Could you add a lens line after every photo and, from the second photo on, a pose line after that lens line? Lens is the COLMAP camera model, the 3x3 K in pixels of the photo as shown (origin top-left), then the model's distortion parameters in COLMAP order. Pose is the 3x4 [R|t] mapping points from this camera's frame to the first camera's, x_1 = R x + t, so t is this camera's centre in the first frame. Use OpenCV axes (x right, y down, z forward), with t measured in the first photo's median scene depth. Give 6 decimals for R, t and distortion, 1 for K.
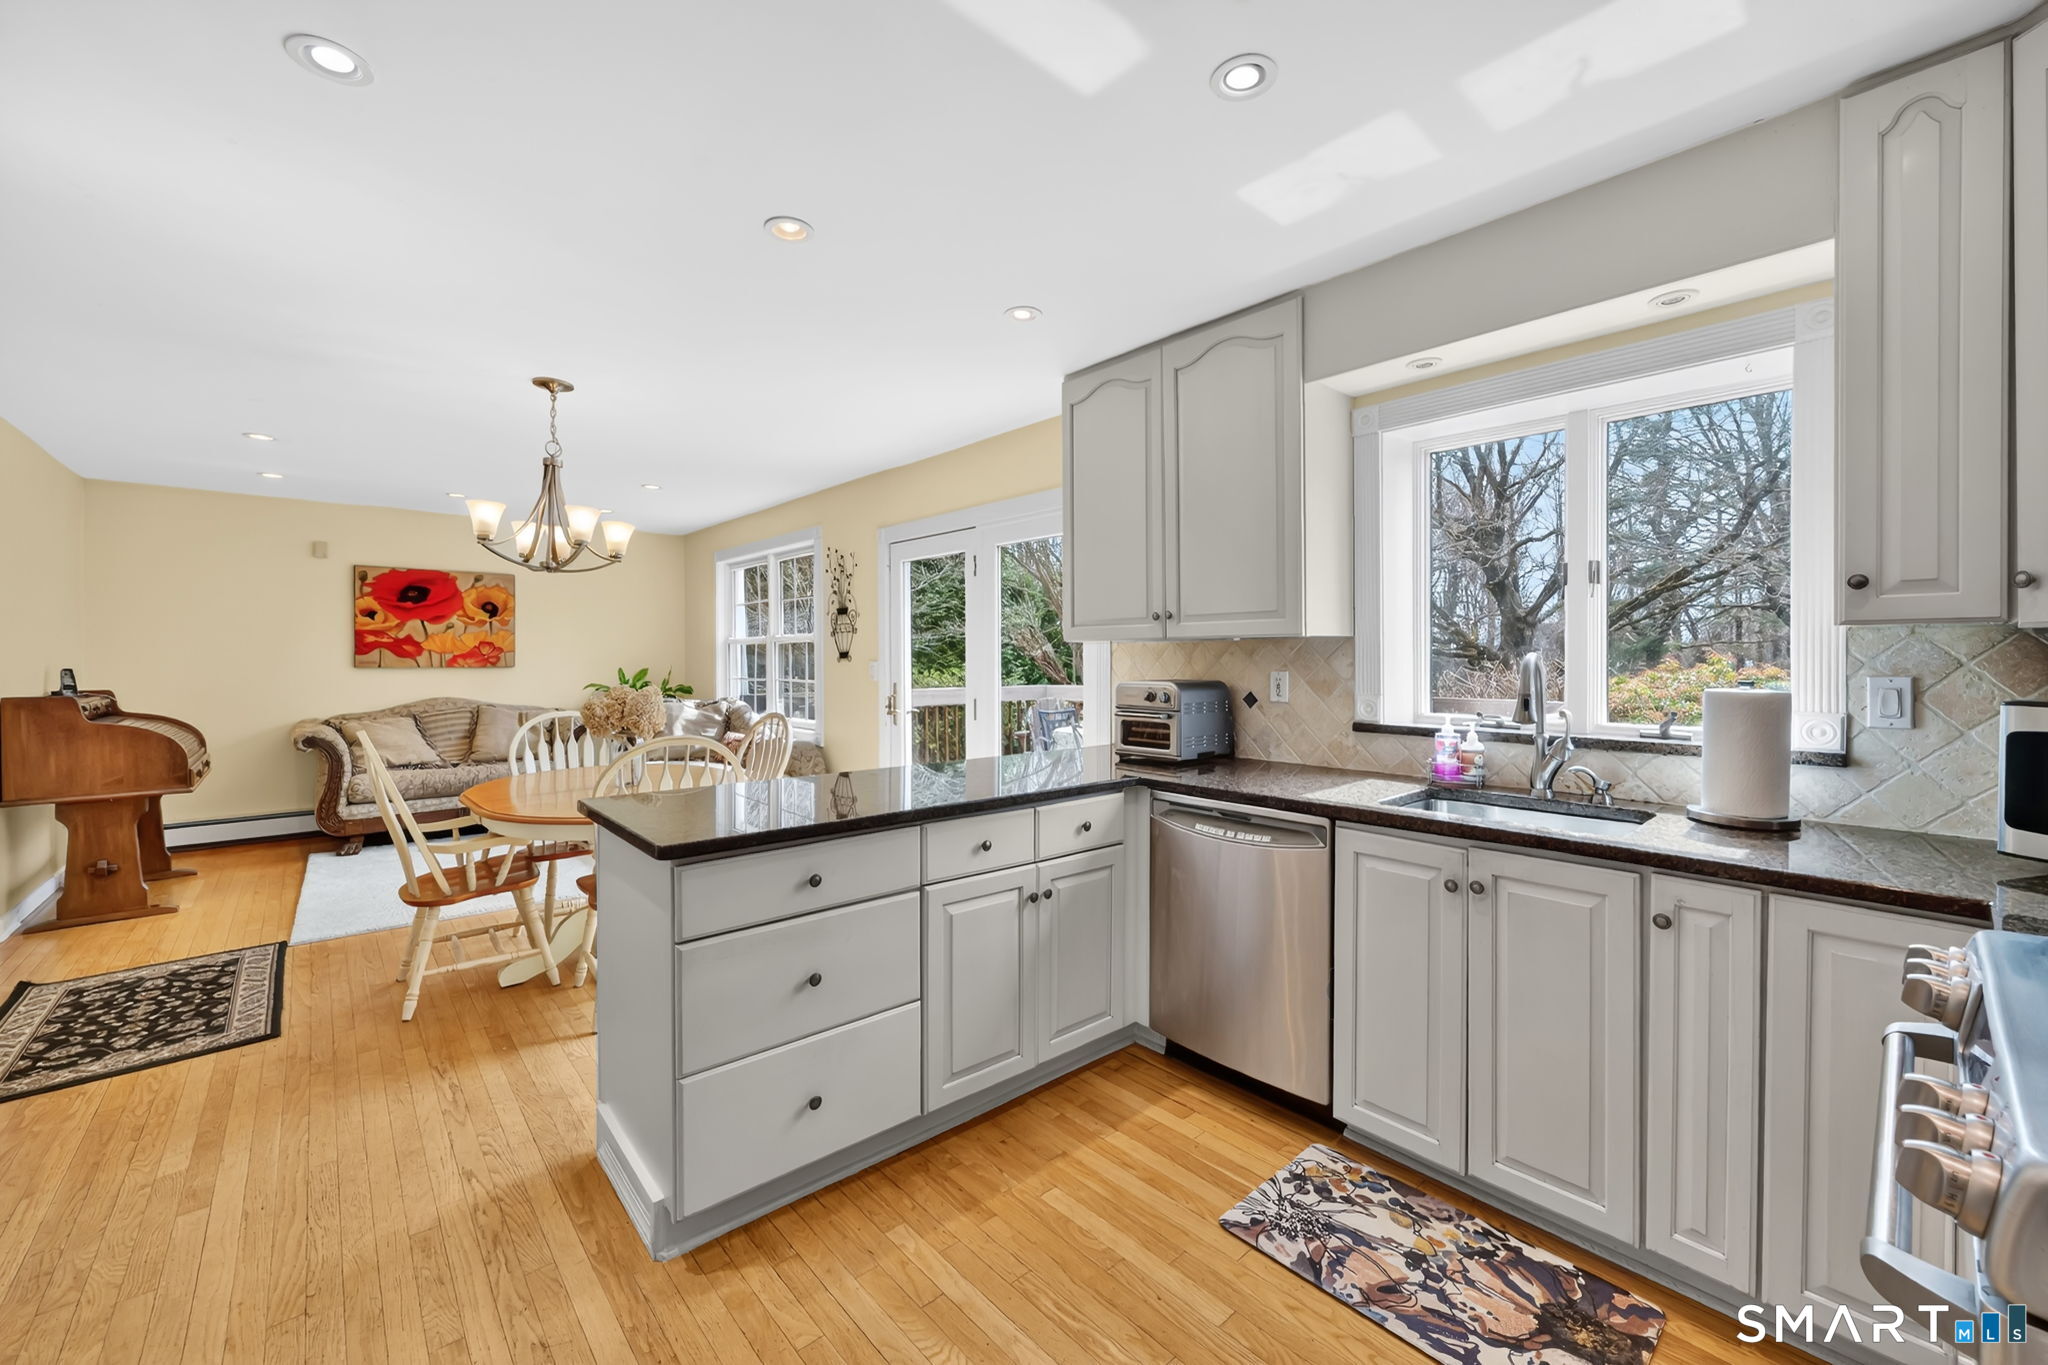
lens RADIAL K [[825.4, 0, 1030.0], [0, 825.4, 668.4], [0, 0, 1]] dist [-0.001626, -0.001829]
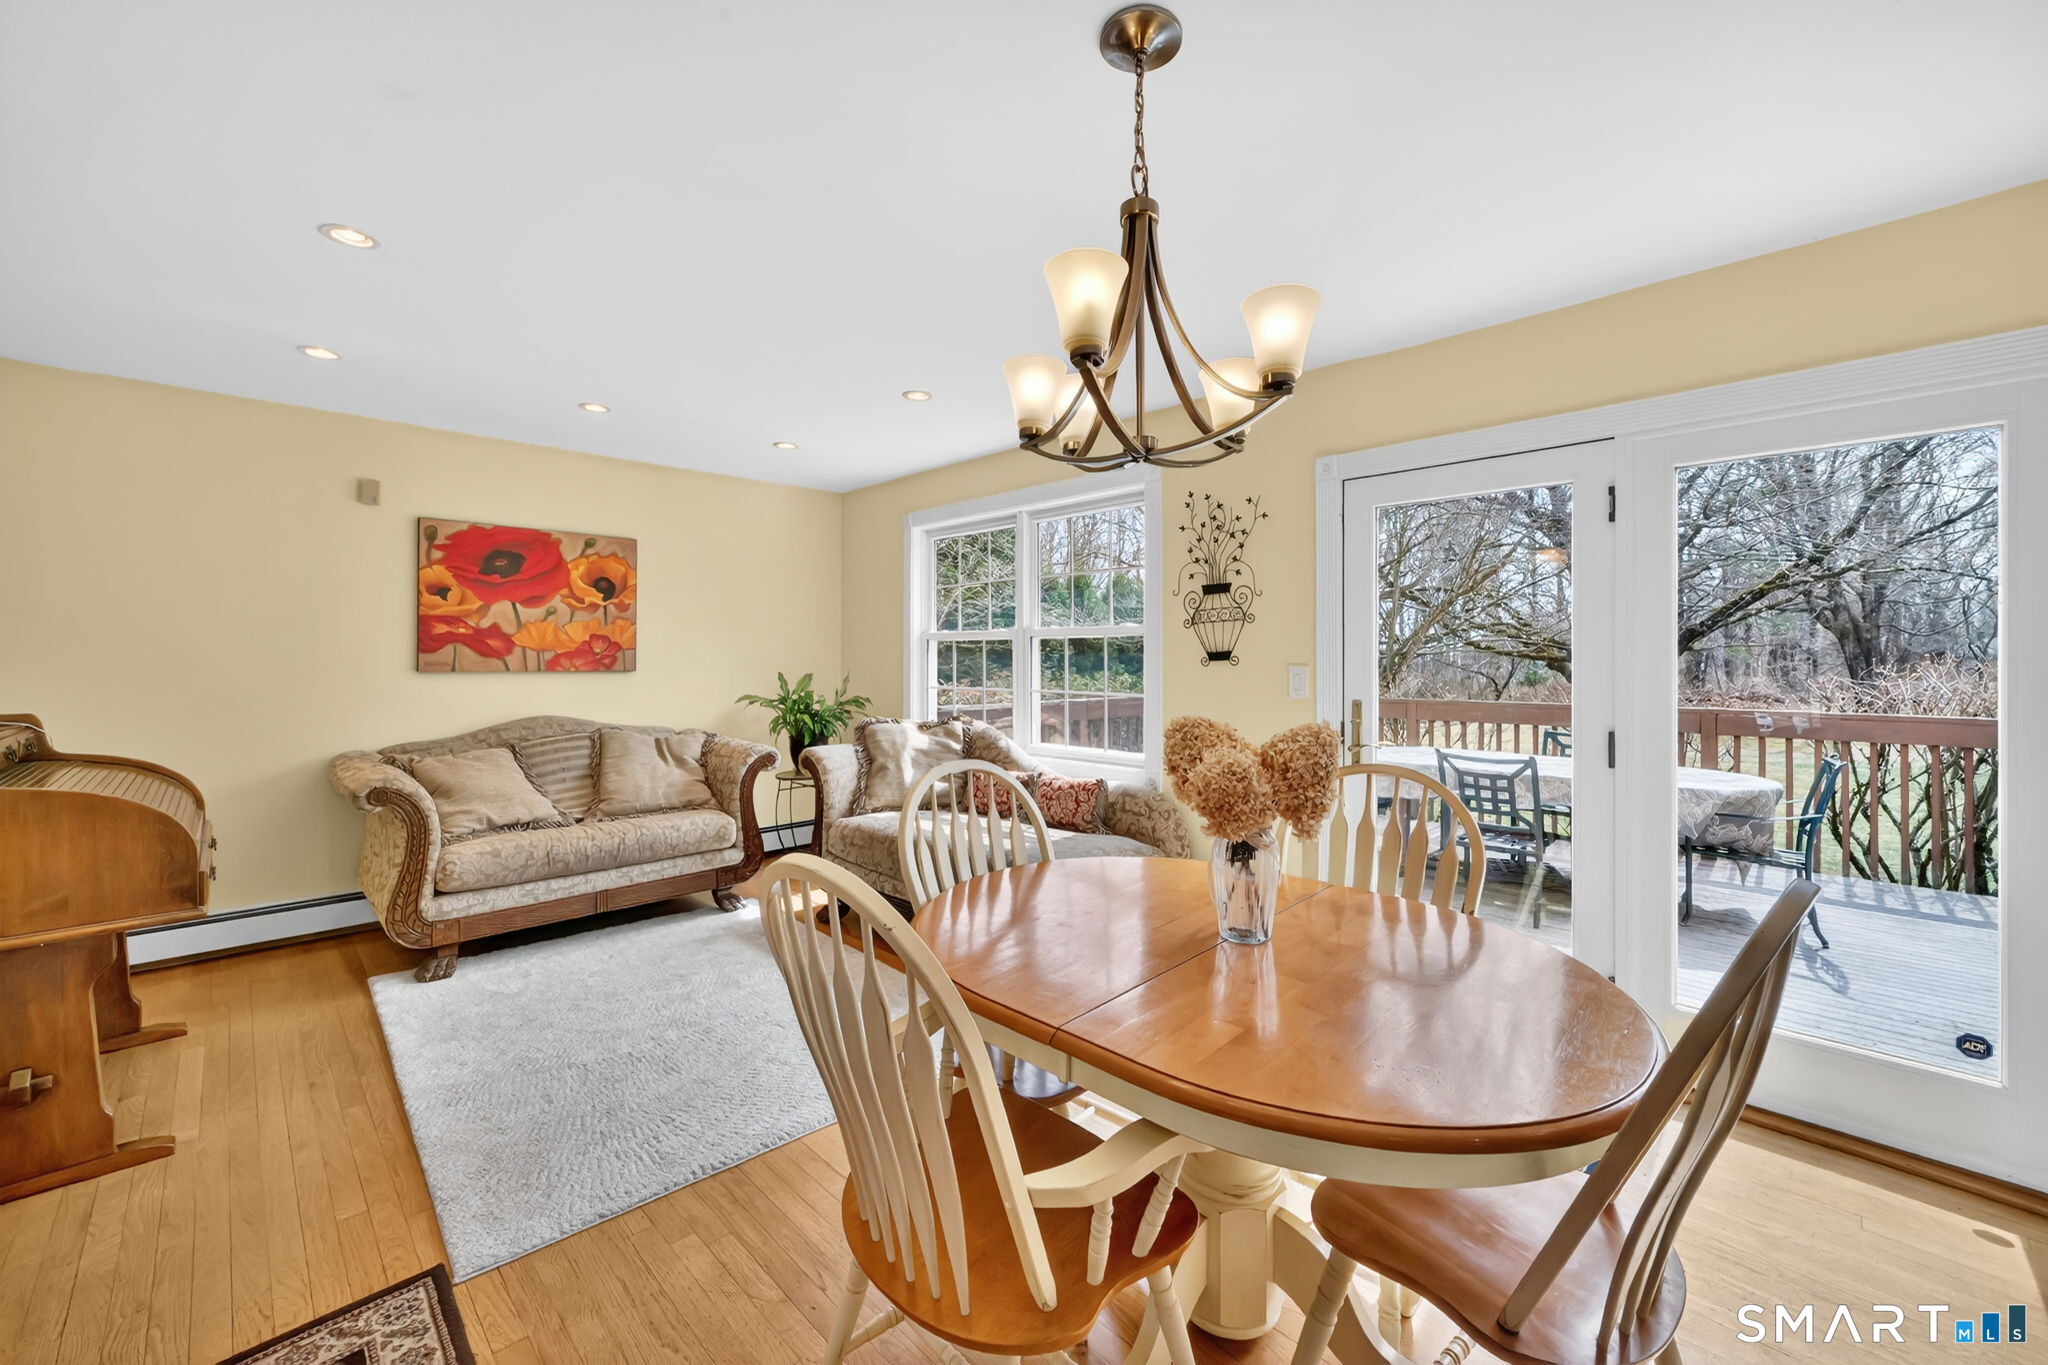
lens RADIAL K [[825.4, 0, 1027.5], [0, 825.4, 661.4], [0, 0, 1]] dist [-0.001626, -0.001829]
pose [[0.998539, 0.003293, 0.053939, -0.371256], [-0.002734, 0.999942, -0.010432, -0.003919], [-0.053970, 0.010269, 0.998490, 0.317974]]
